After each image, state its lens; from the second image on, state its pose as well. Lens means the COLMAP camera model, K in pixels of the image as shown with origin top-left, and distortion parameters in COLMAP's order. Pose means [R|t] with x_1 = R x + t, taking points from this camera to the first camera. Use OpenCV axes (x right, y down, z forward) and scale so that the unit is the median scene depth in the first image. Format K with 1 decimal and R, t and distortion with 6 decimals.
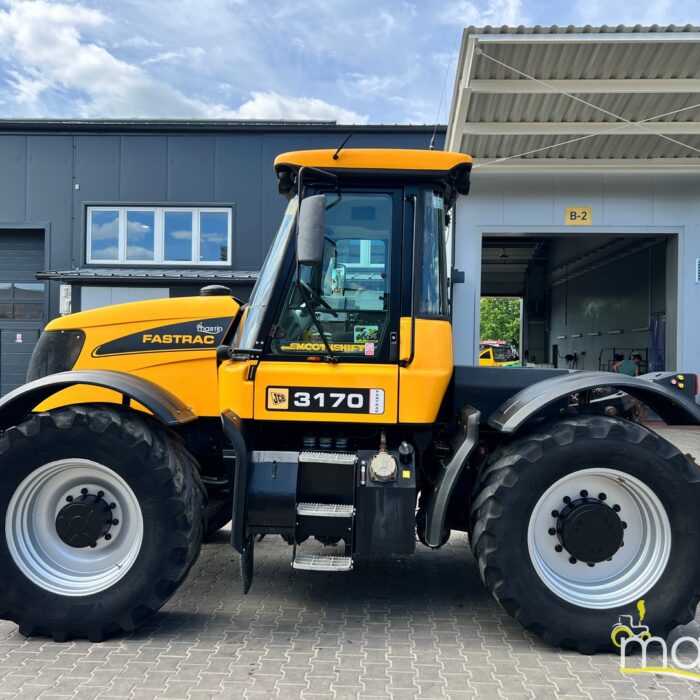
lens RADIAL K [[707.2, 0, 350.0], [0, 707.2, 350.0], [0, 0, 1]] dist [0.045249, -0.045820]
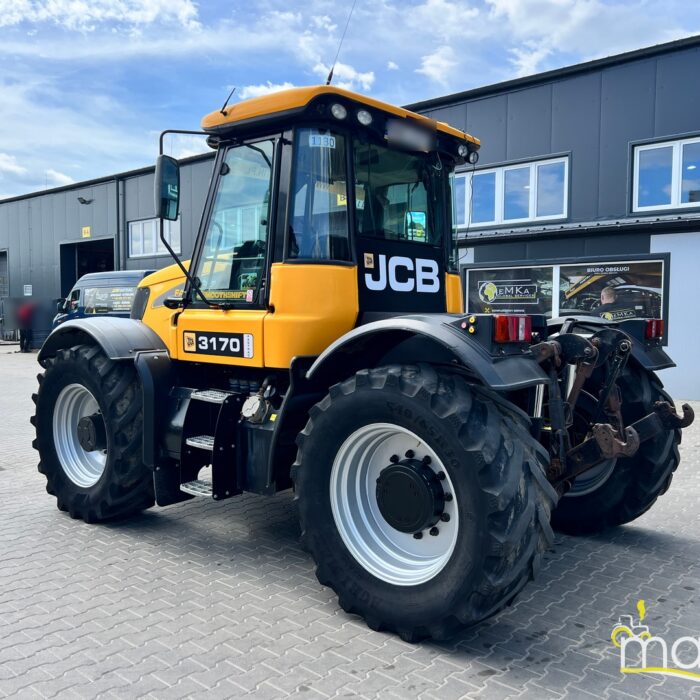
lens RADIAL K [[707.2, 0, 350.0], [0, 707.2, 350.0], [0, 0, 1]] dist [0.045249, -0.045820]
pose [[0.780681, 0.020212, -0.624603, 0.802509], [0.012697, 0.998757, 0.048190, 0.030433], [0.624801, -0.045552, 0.779454, 0.279393]]
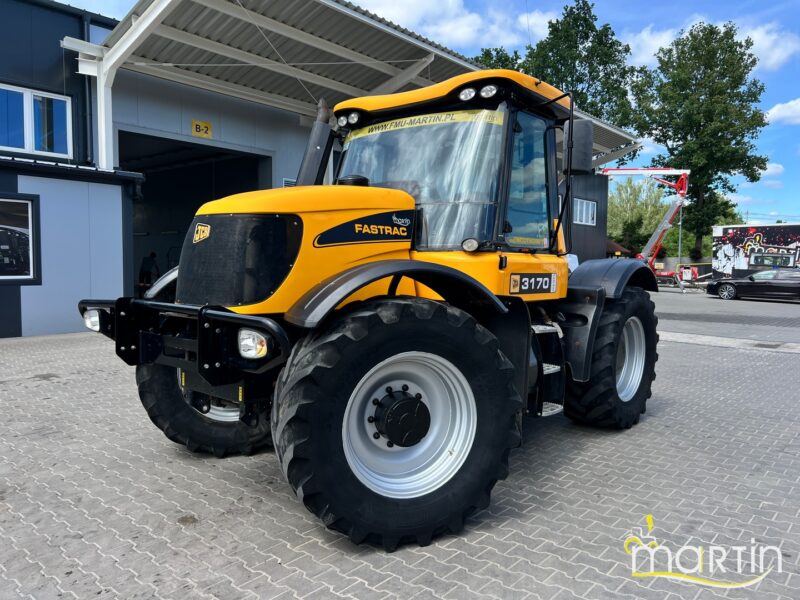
lens RADIAL K [[601.3, 0, 400.0], [0, 601.3, 300.0], [0, 0, 1]] dist [0.009925, 0.003897]
pose [[0.624736, -0.059275, 0.778583, -1.007918], [-0.007369, 0.996623, 0.081787, 0.014906], [-0.780801, -0.056833, 0.622189, 0.522706]]
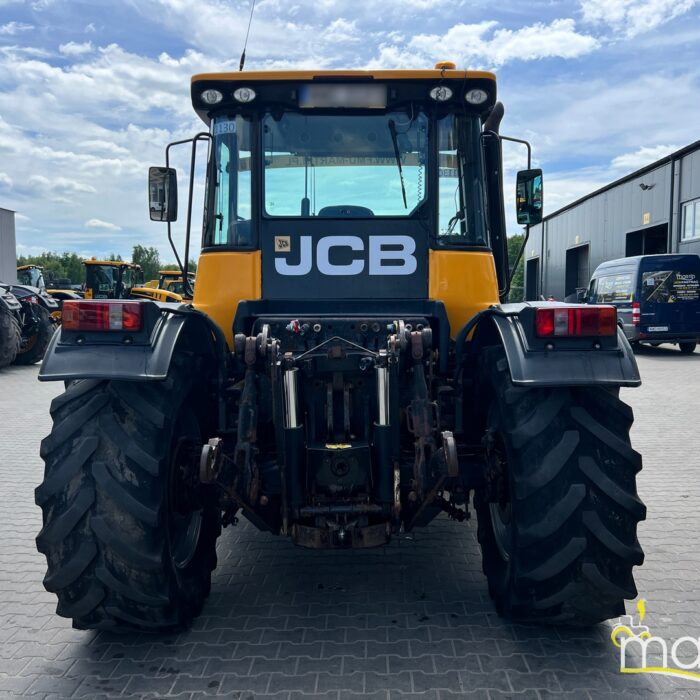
lens RADIAL K [[707.2, 0, 350.0], [0, 707.2, 350.0], [0, 0, 1]] dist [0.045249, -0.045820]
pose [[0.012266, 0.050327, -0.998657, 1.047212], [0.011221, 0.998663, 0.050465, 0.042118], [0.999862, -0.011825, 0.011685, 0.919764]]
